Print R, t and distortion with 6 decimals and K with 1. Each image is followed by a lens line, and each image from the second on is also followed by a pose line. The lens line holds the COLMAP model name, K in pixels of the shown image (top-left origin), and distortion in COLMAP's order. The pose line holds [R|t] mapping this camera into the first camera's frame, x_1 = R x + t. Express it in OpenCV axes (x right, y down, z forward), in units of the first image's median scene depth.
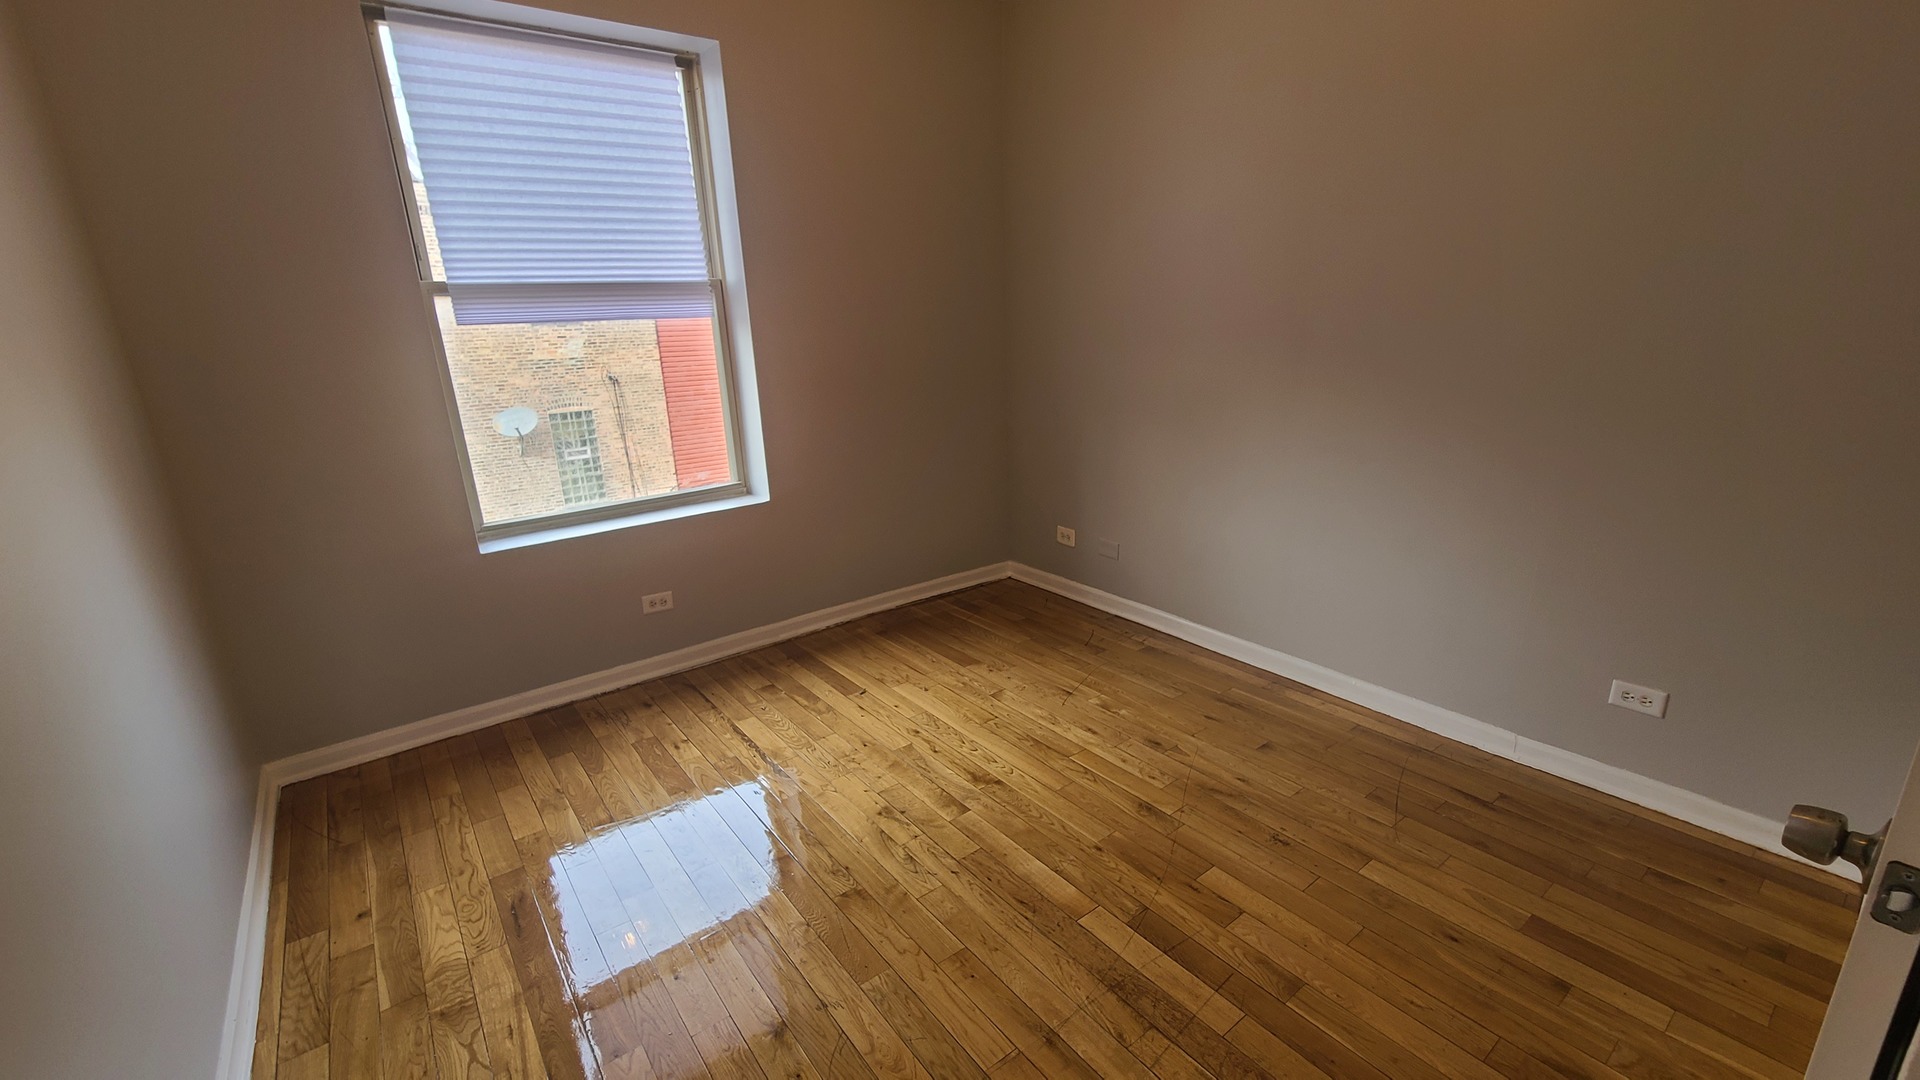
lens RADIAL K [[795.1, 0, 947.8], [0, 795.1, 541.7], [0, 0, 1]] dist [-0.008901, 0.001394]
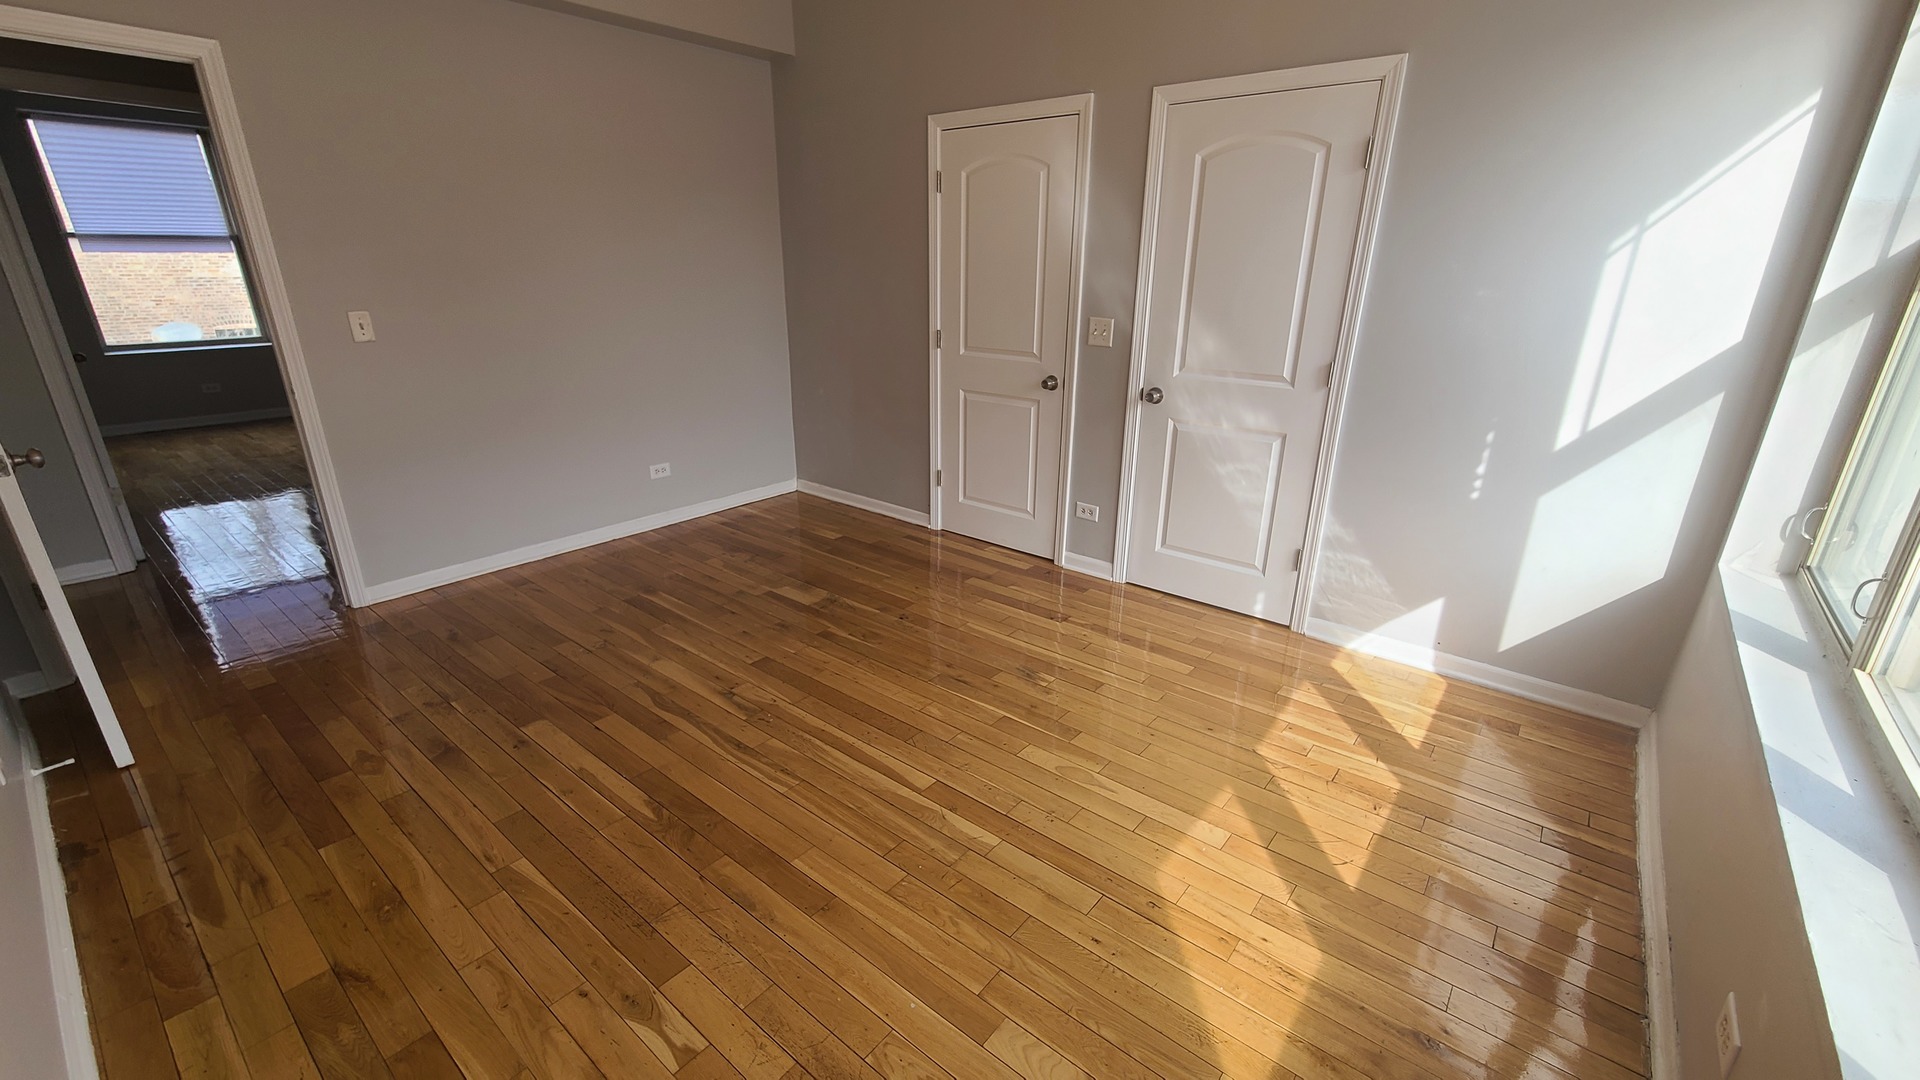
lens RADIAL K [[795.1, 0, 943.4], [0, 795.1, 552.5], [0, 0, 1]] dist [-0.008901, 0.001394]
pose [[0.971295, -0.036864, 0.235004, 1.034254], [0.018150, 0.996524, 0.081303, 0.379215], [-0.237184, -0.074703, 0.968588, -1.561801]]
